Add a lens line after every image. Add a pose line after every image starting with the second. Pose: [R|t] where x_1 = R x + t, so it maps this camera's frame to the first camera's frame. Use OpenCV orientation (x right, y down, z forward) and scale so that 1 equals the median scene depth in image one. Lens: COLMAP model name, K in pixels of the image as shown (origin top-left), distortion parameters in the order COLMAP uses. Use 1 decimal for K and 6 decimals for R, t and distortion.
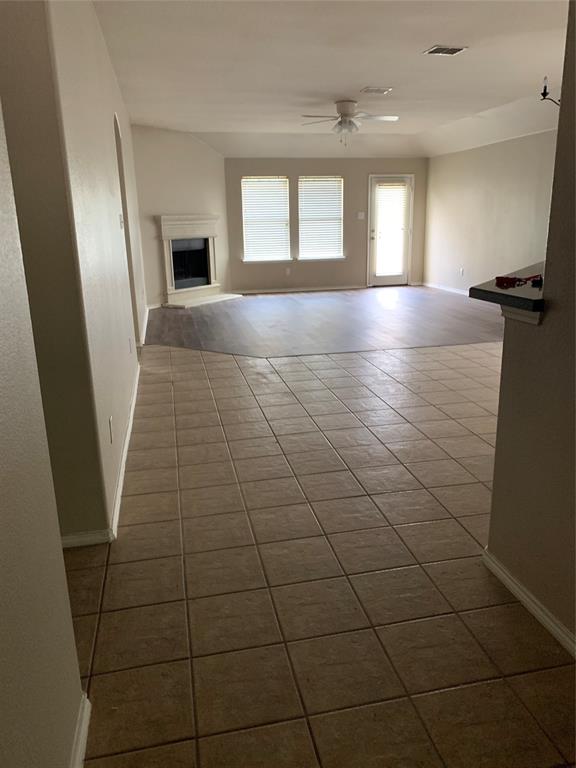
lens RADIAL K [[588.2, 0, 292.9], [0, 588.2, 382.7], [0, 0, 1]] dist [0.030750, -0.028302]
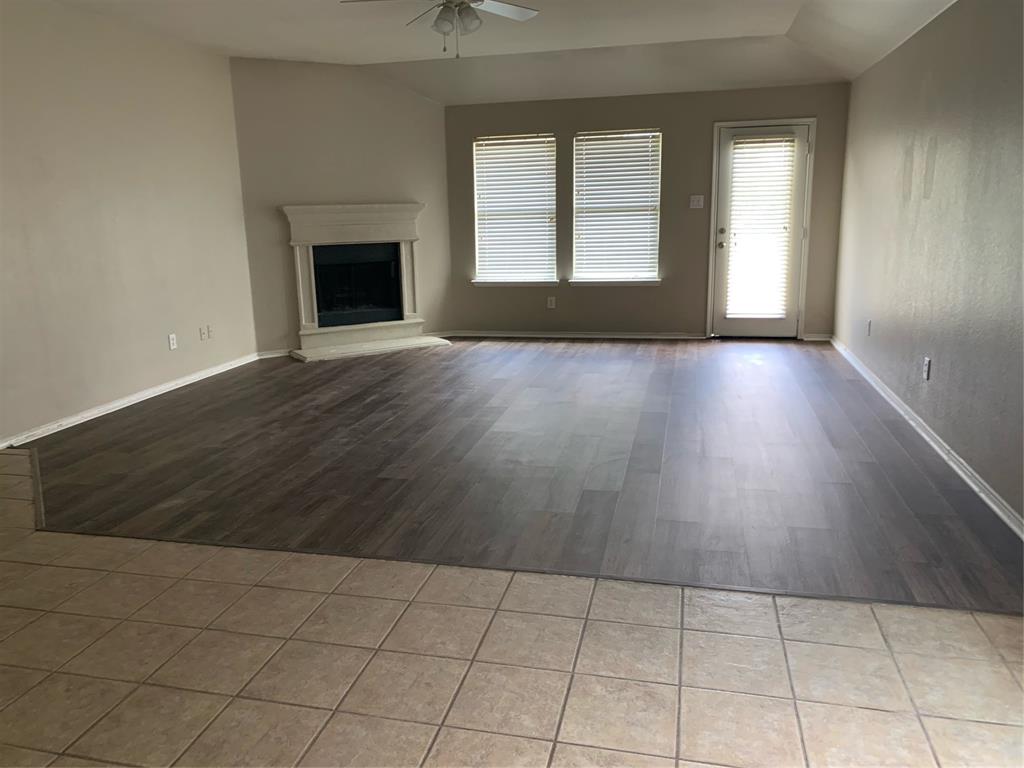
lens RADIAL K [[784.3, 0, 504.3], [0, 784.3, 375.6], [0, 0, 1]] dist [0.030750, -0.028302]
pose [[0.893423, 0.091849, -0.439727, 0.289699], [-0.113473, 0.993273, -0.023078, -0.099829], [0.434649, 0.070515, 0.897835, 0.327530]]
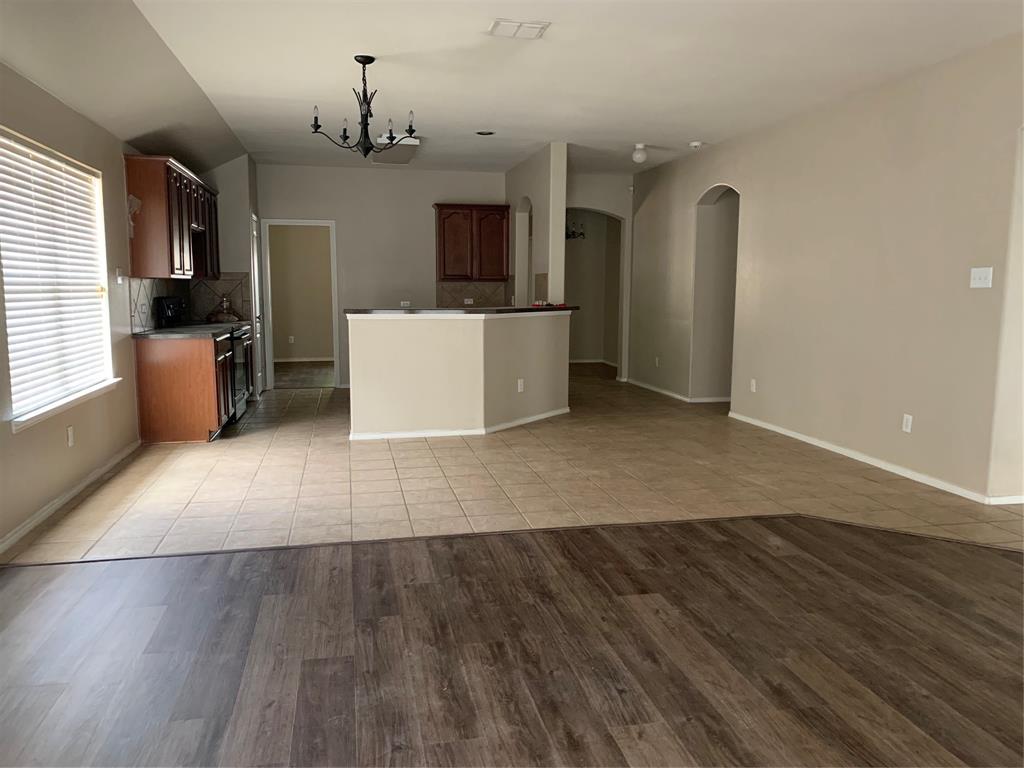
lens RADIAL K [[784.3, 0, 511.3], [0, 784.3, 388.2], [0, 0, 1]] dist [0.030750, -0.028302]
pose [[-0.999585, 0.010173, 0.026941, 0.141530], [0.019981, 0.918709, 0.394430, -0.230597], [-0.020738, 0.394805, -0.918531, 0.827018]]
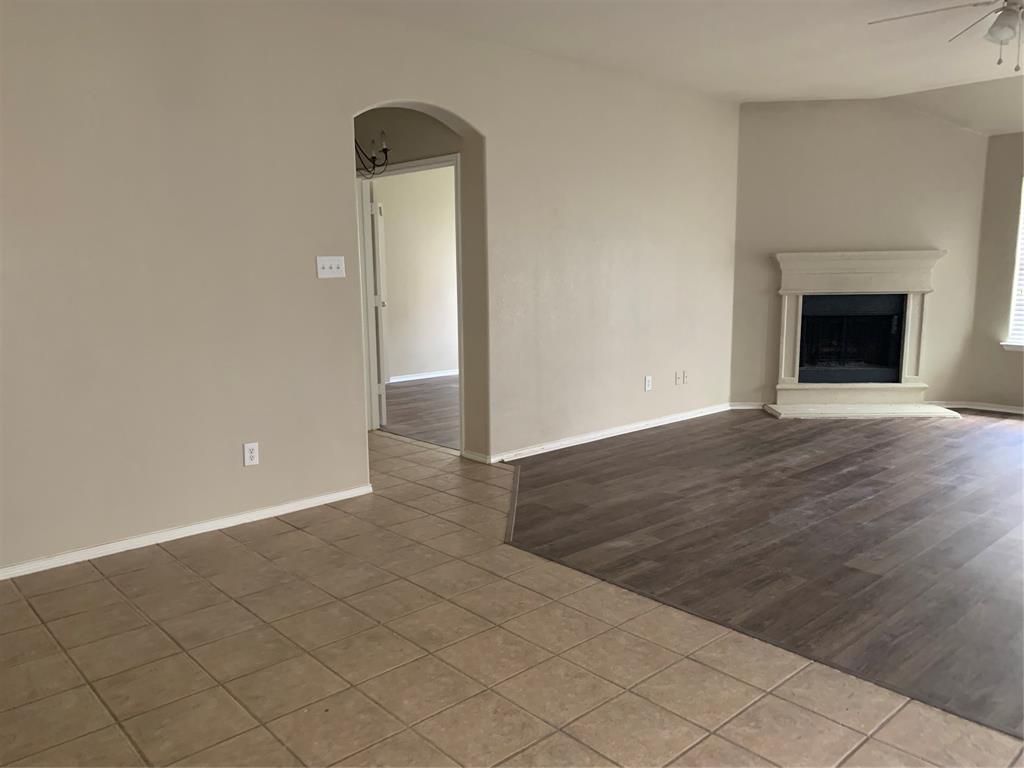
lens RADIAL K [[784.3, 0, 502.9], [0, 784.3, 389.7], [0, 0, 1]] dist [0.030750, -0.028302]
pose [[0.482105, 0.150176, -0.863146, 0.276316], [-0.233199, 0.971654, 0.038803, -0.102402], [0.844507, 0.182578, 0.503461, 0.346800]]
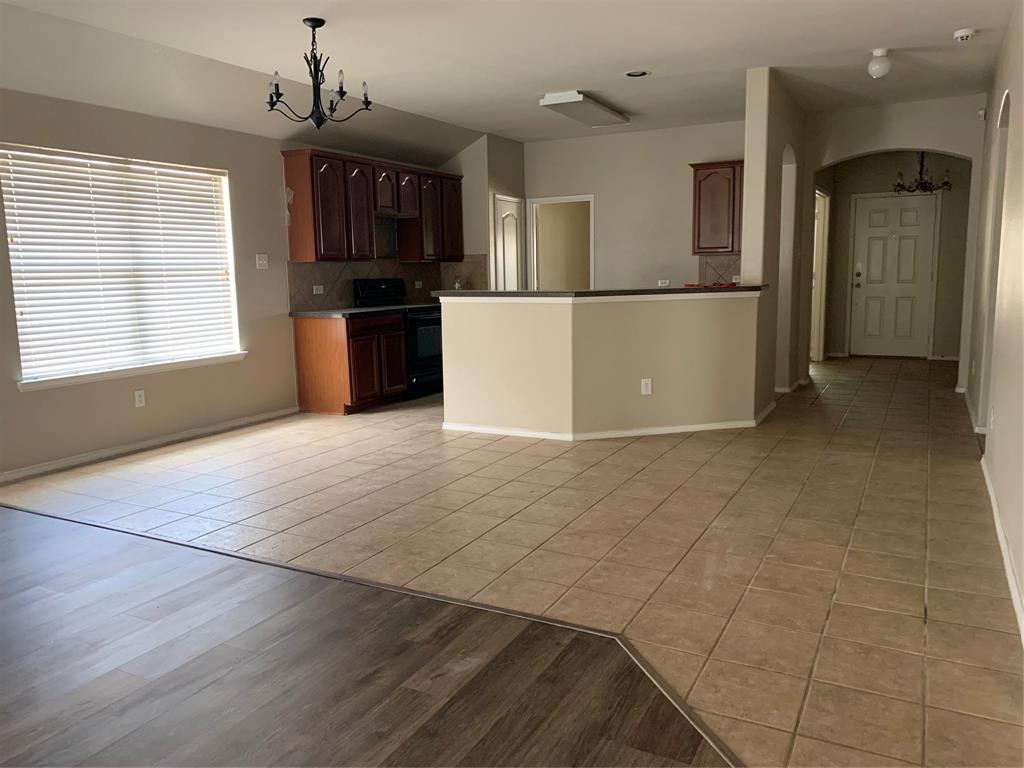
lens RADIAL K [[784.3, 0, 515.0], [0, 784.3, 381.6], [0, 0, 1]] dist [0.030750, -0.028302]
pose [[-0.753725, -0.066109, 0.653857, -0.097595], [0.208251, 0.919629, 0.333039, -0.176672], [-0.623322, 0.387186, -0.679380, 0.654760]]
